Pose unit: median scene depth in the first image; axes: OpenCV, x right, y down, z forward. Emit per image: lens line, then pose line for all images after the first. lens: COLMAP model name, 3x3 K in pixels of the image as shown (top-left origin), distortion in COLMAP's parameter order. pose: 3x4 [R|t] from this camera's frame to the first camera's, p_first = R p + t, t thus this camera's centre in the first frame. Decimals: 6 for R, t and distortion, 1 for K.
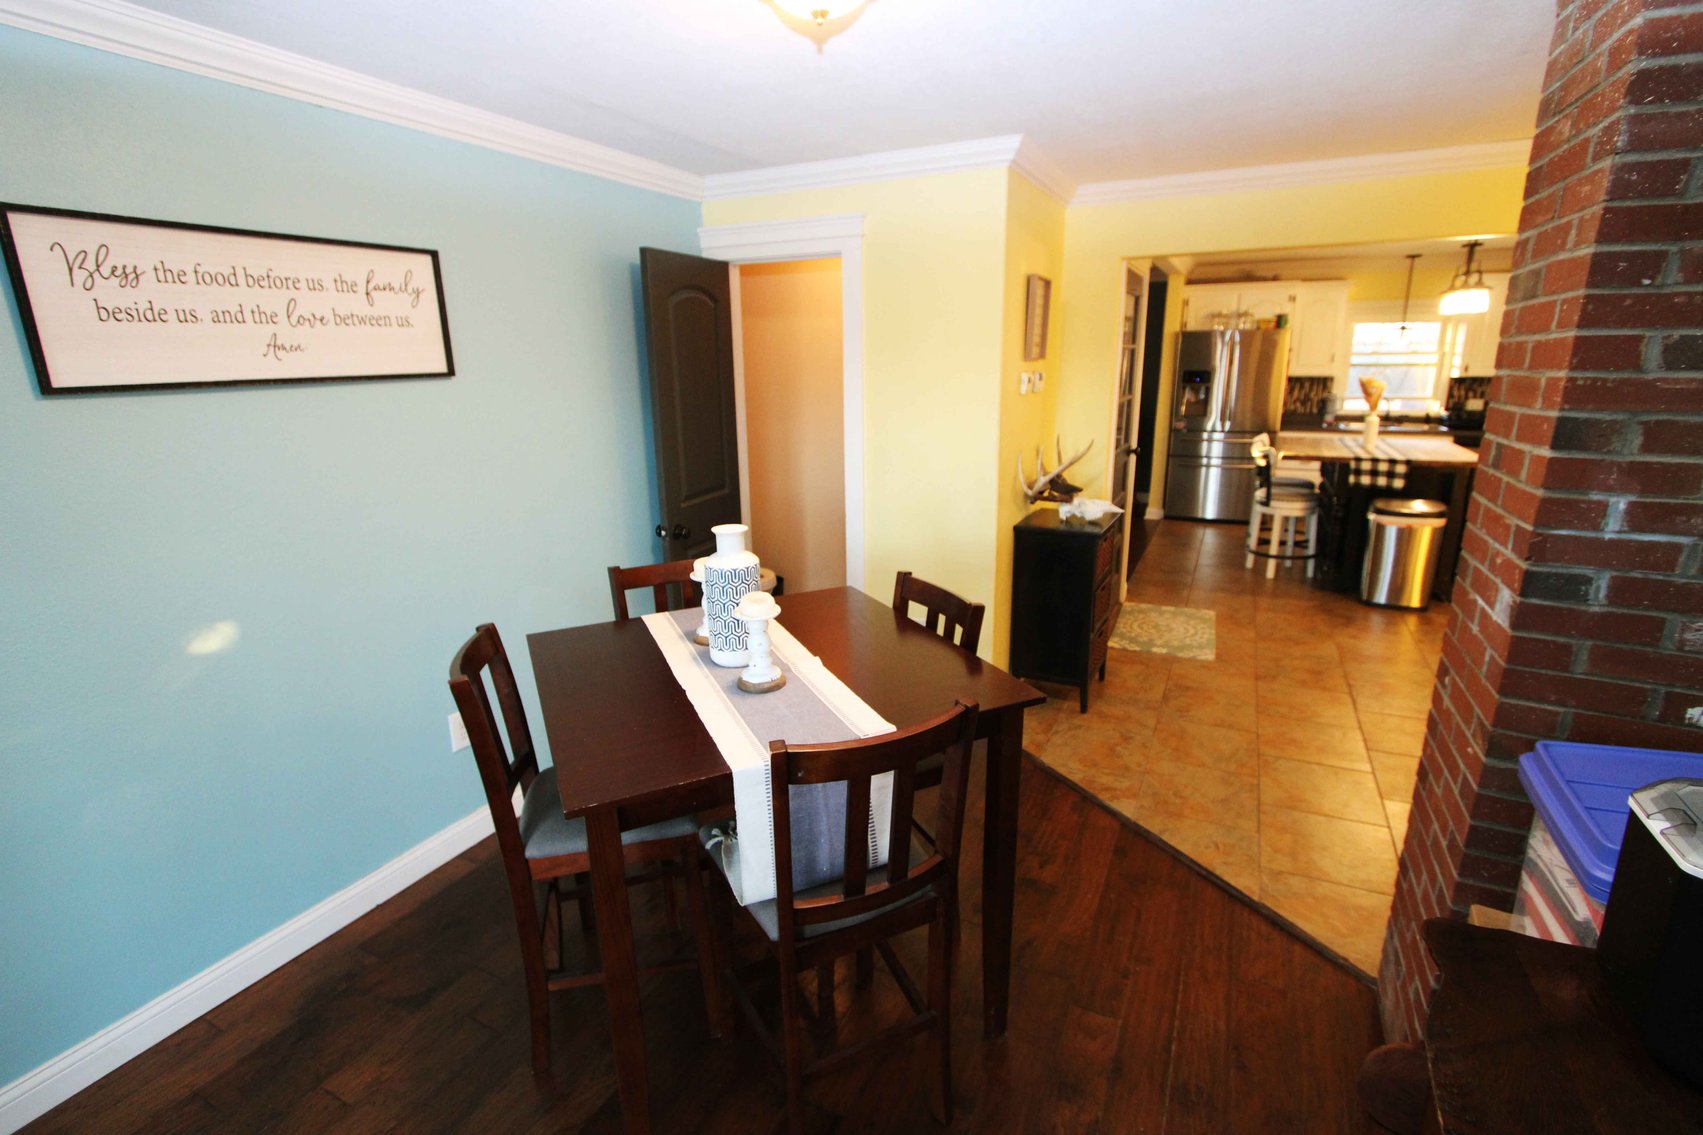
lens RADIAL K [[783.9, 0, 854.4], [0, 783.9, 564.0], [0, 0, 1]] dist [-0.016870, 0.001001]
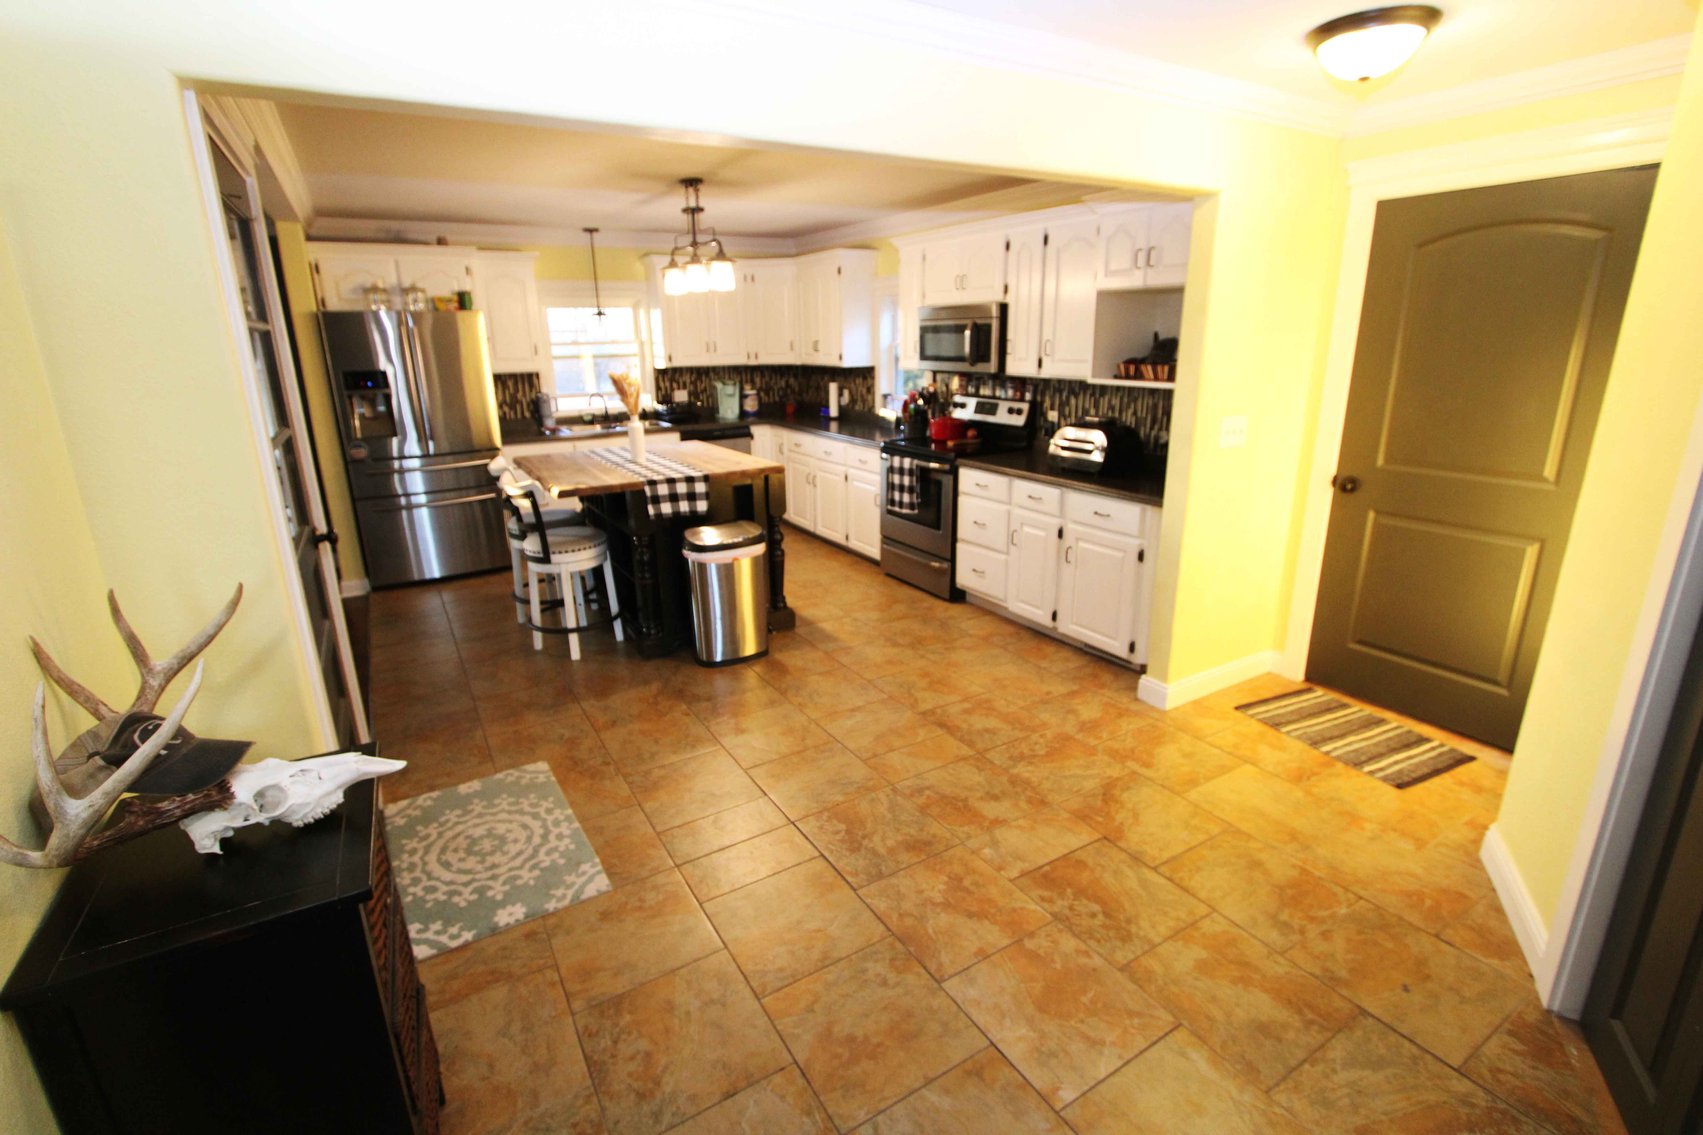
lens RADIAL K [[783.9, 0, 853.0], [0, 783.9, 563.2], [0, 0, 1]] dist [-0.016870, 0.001001]
pose [[0.542105, -0.226790, 0.809128, 0.115327], [0.222944, 0.967201, 0.121727, -0.098302], [-0.810196, 0.114402, 0.574886, 0.382019]]
